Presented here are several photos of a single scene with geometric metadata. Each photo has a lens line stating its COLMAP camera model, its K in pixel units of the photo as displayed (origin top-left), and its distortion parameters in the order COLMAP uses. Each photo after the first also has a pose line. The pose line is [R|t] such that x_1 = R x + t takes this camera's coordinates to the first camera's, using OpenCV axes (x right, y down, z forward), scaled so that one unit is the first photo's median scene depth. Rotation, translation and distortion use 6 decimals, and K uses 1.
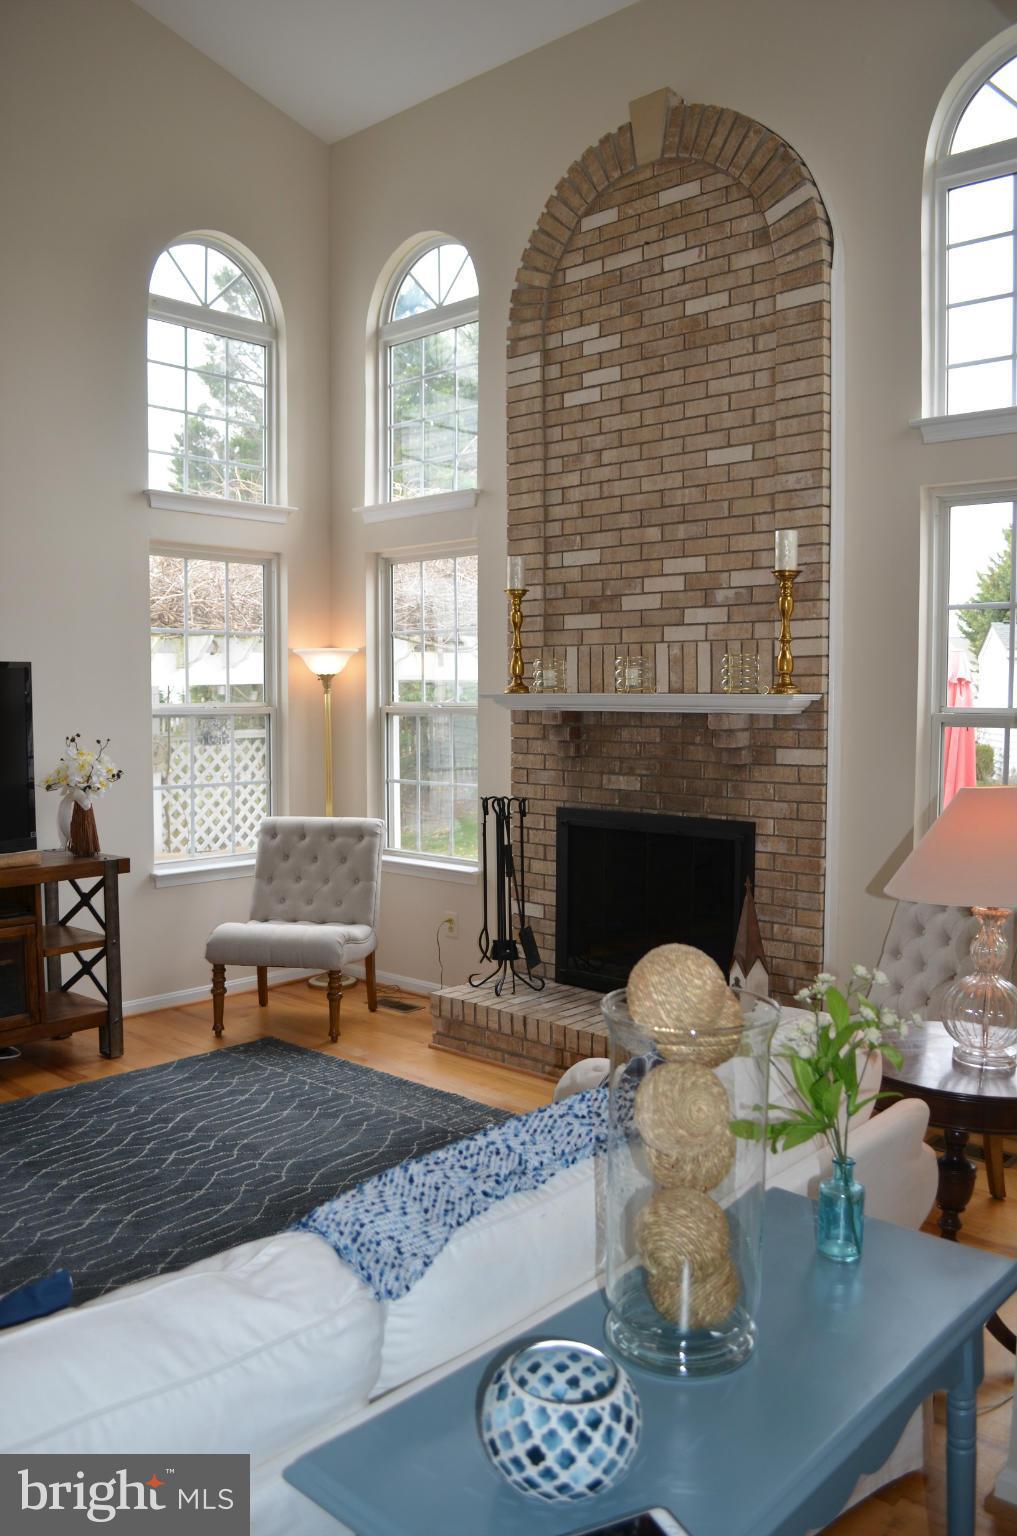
lens RADIAL K [[1229.2, 0, 508.5], [0, 1229.2, 768.0], [0, 0, 1]] dist [-0.079254, 0.011281]
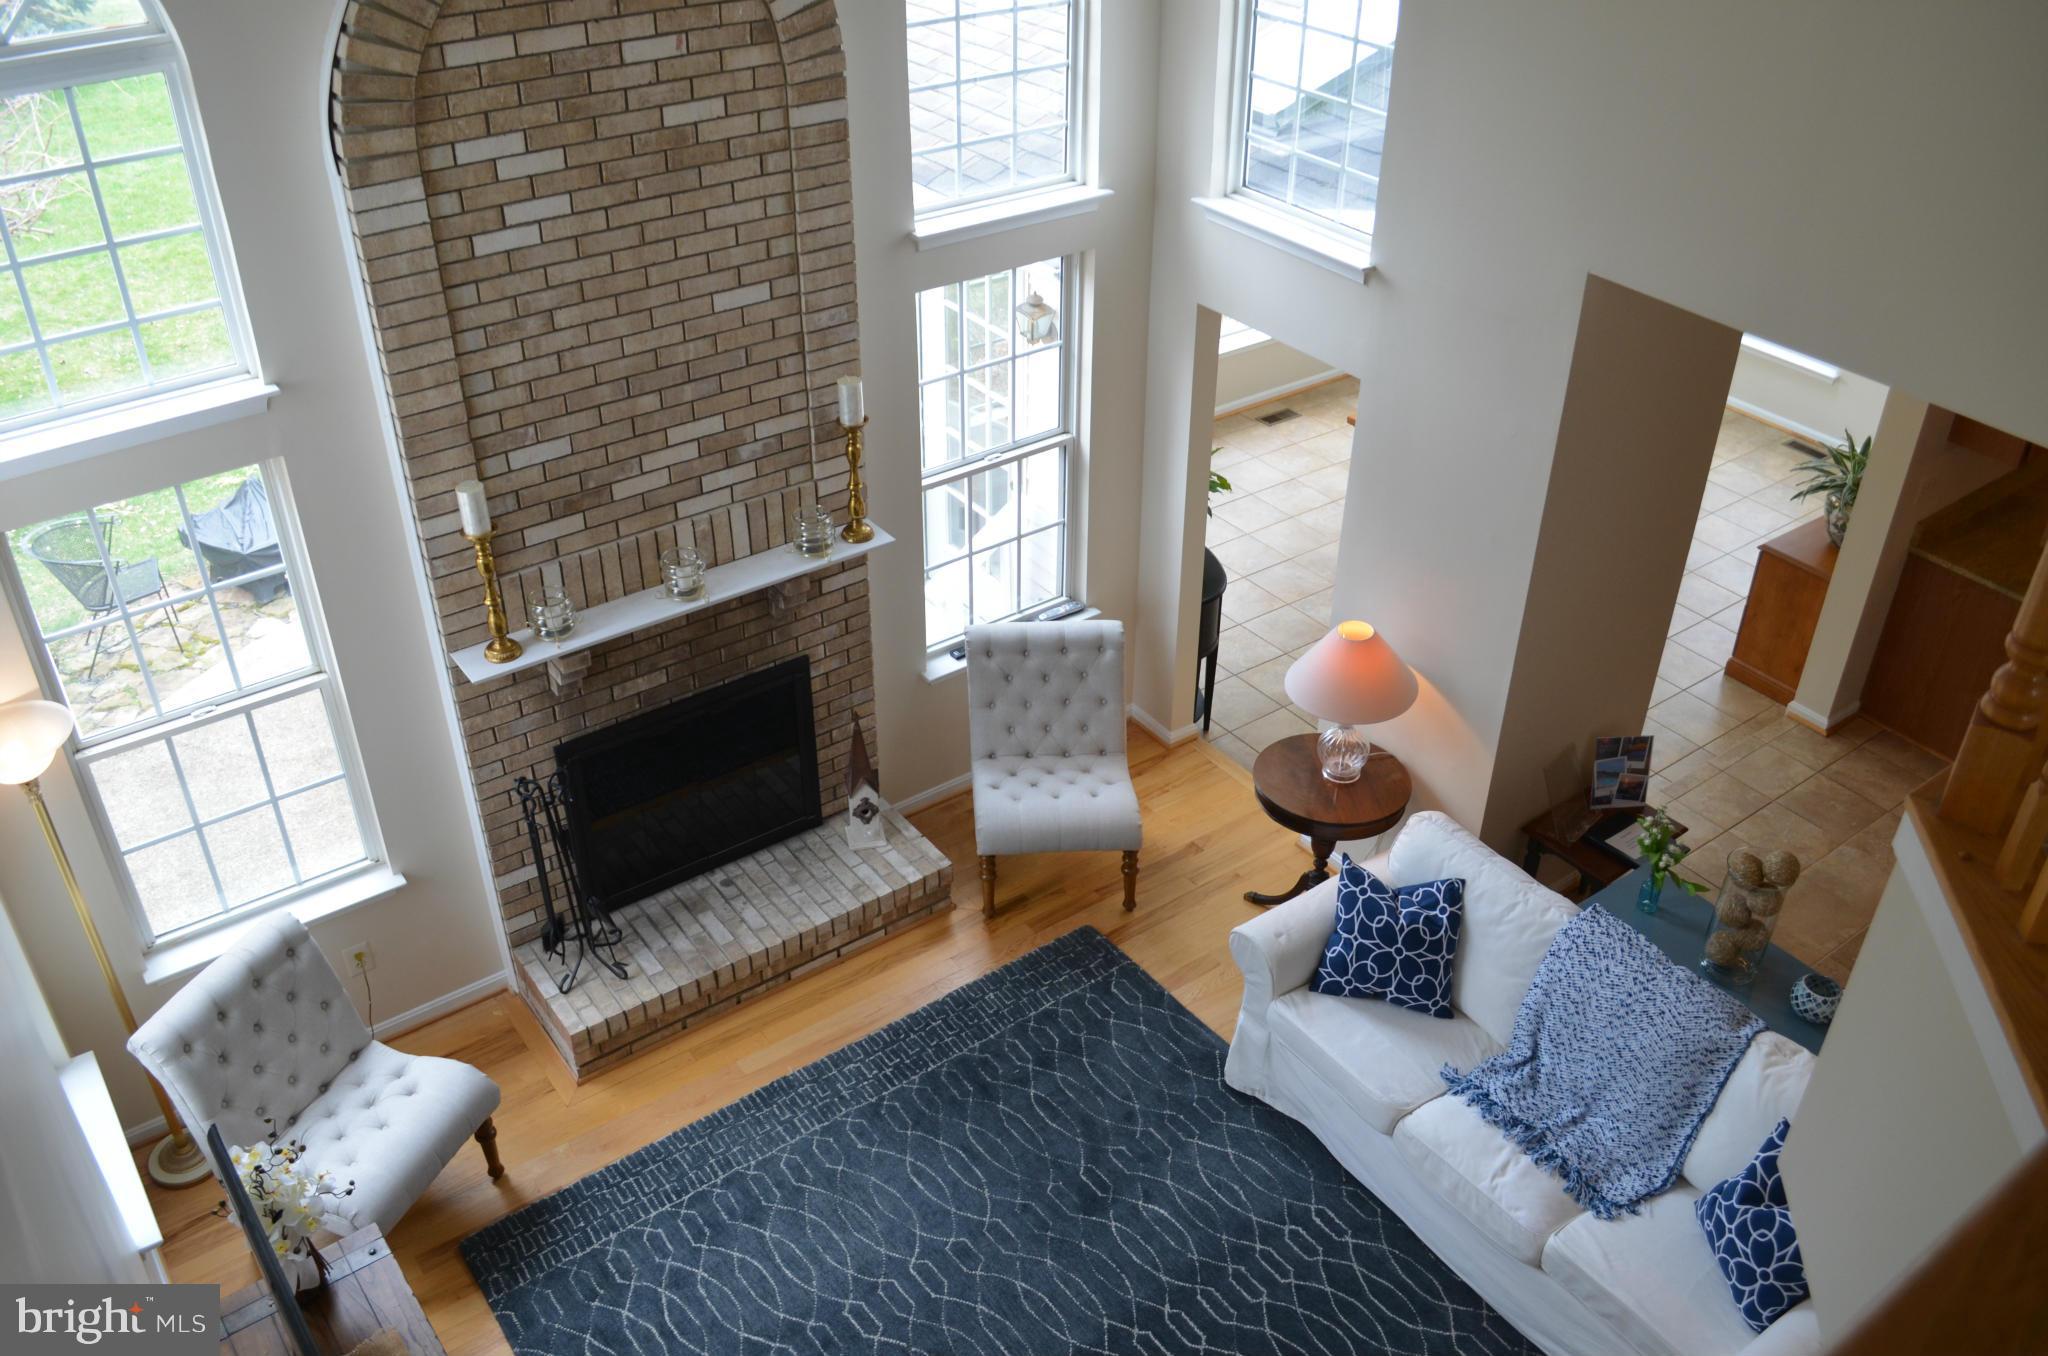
lens RADIAL K [[1638.9, 0, 1024.0], [0, 1638.9, 678.0], [0, 0, 1]] dist [-0.079254, 0.011281]
pose [[0.189375, -0.541768, 0.818917, -0.803097], [0.057101, 0.838673, 0.541633, -0.606935], [-0.980243, -0.055811, 0.189760, 0.566677]]
